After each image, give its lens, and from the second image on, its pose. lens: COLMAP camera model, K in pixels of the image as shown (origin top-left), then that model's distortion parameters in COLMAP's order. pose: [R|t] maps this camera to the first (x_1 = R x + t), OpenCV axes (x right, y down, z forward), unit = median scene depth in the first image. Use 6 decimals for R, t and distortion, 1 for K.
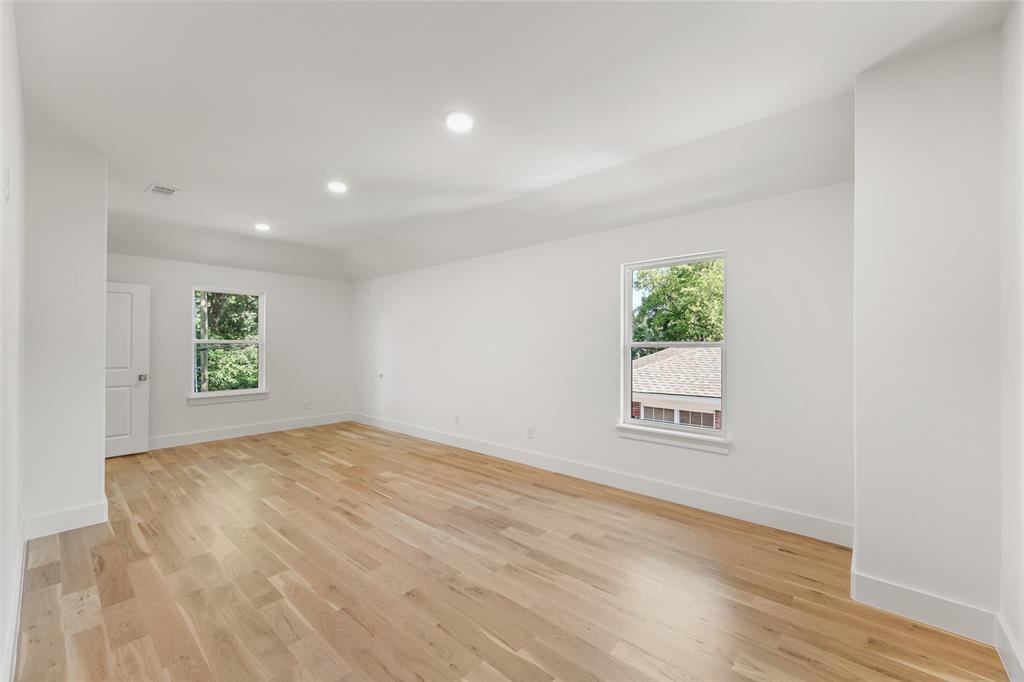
lens RADIAL K [[405.0, 0, 507.0], [0, 405.0, 341.1], [0, 0, 1]] dist [0.011605, -0.001641]
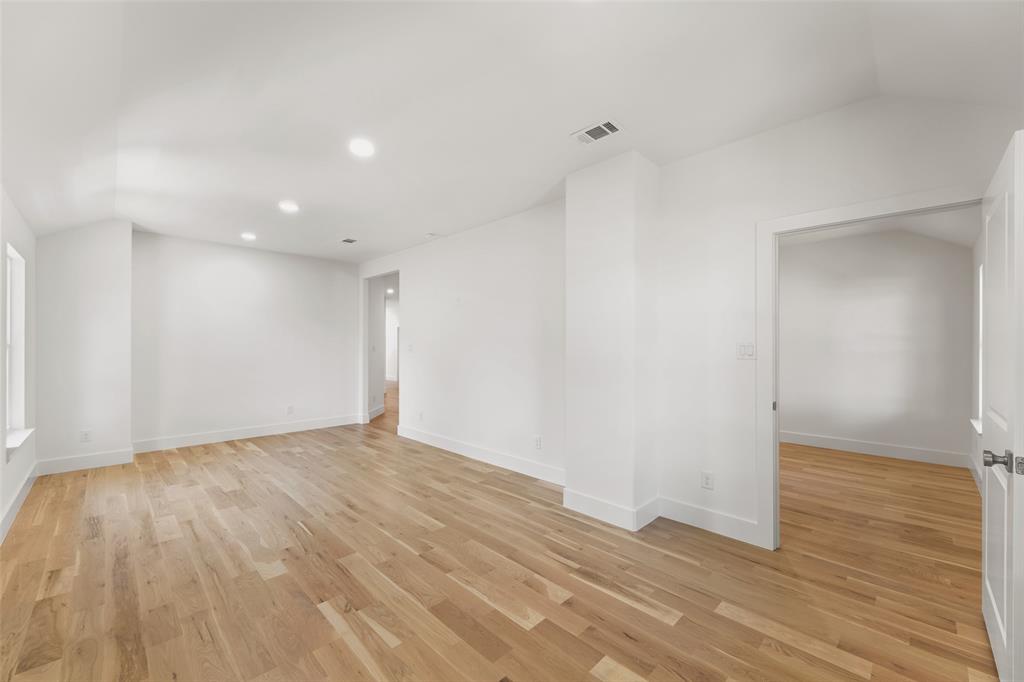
lens RADIAL K [[405.0, 0, 516.2], [0, 405.0, 343.2], [0, 0, 1]] dist [0.011605, -0.001641]
pose [[-0.998804, 0.000011, 0.048898, -0.783406], [-0.000794, 0.999865, -0.016429, 0.013754], [-0.048891, -0.016448, -0.998669, 1.830968]]
